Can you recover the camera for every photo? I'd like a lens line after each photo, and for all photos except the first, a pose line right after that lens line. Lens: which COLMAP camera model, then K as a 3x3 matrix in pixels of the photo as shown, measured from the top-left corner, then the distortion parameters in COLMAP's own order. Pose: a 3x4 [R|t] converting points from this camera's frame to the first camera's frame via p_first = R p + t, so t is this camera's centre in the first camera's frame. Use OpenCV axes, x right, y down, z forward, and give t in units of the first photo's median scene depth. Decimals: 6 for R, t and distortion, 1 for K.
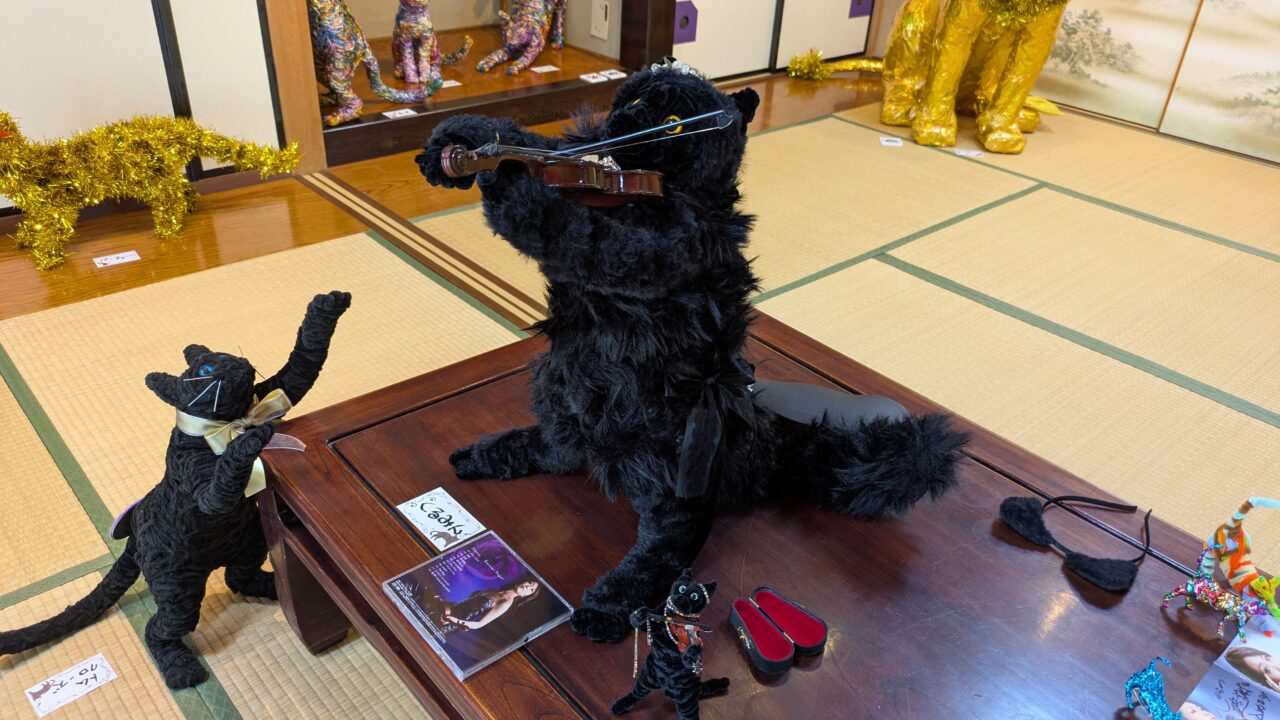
lens RADIAL K [[948.0, 0, 640.0], [0, 948.0, 360.0], [0, 0, 1]] dist [0.096263, -0.147094]
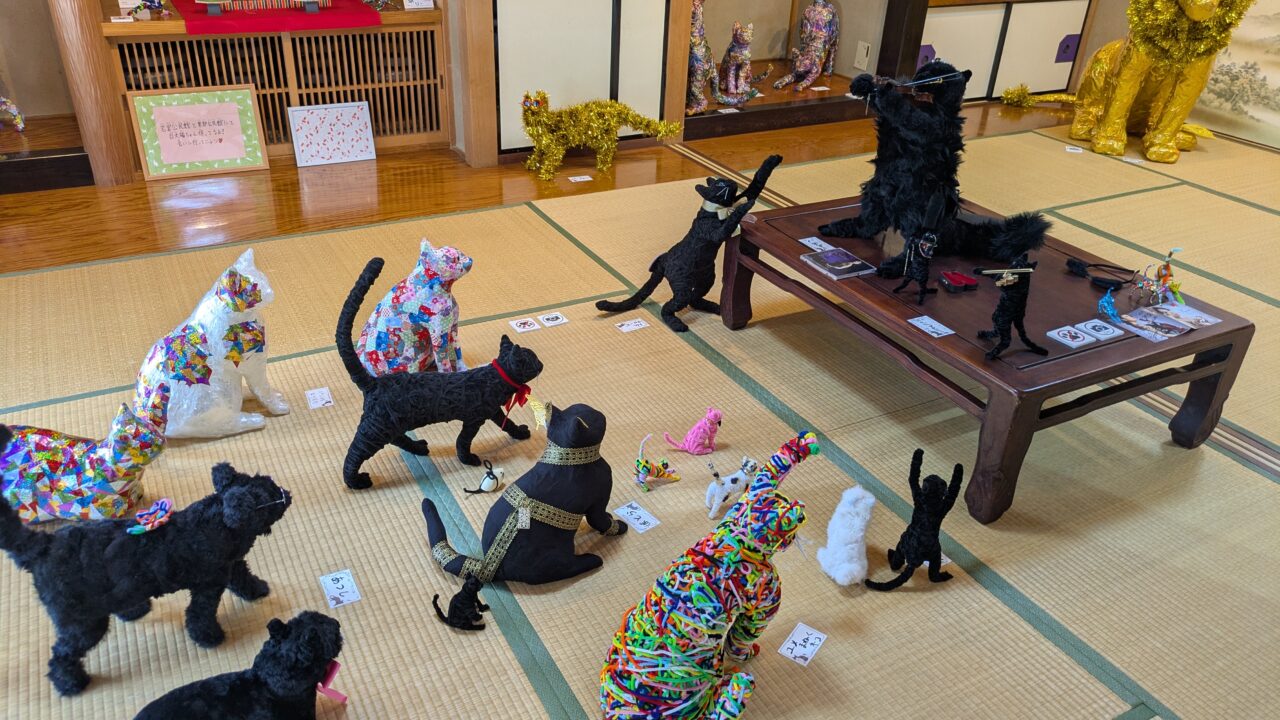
lens RADIAL K [[947.6, 0, 619.8], [0, 947.6, 358.9], [0, 0, 1]] dist [0.004775, 0.005372]
pose [[0.970994, 0.102337, -0.216098, -0.046718], [-0.110968, 0.993425, -0.028160, 0.185193], [0.211795, 0.051323, 0.975966, -0.463666]]
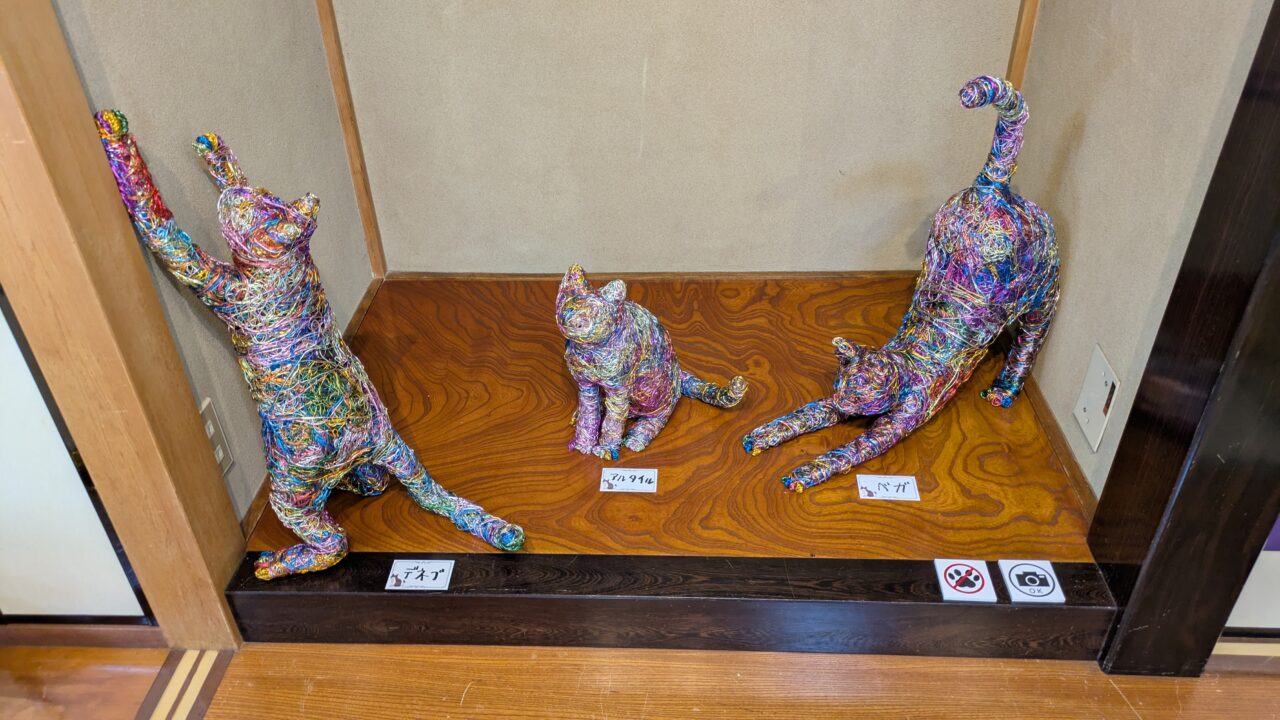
lens RADIAL K [[948.0, 0, 640.0], [0, 948.0, 360.0], [0, 0, 1]] dist [0.096263, -0.147094]
pose [[0.708292, 0.348286, -0.614018, 0.073036], [-0.305998, 0.935327, 0.177561, -0.437933], [0.636150, 0.062124, 0.769060, 0.645761]]
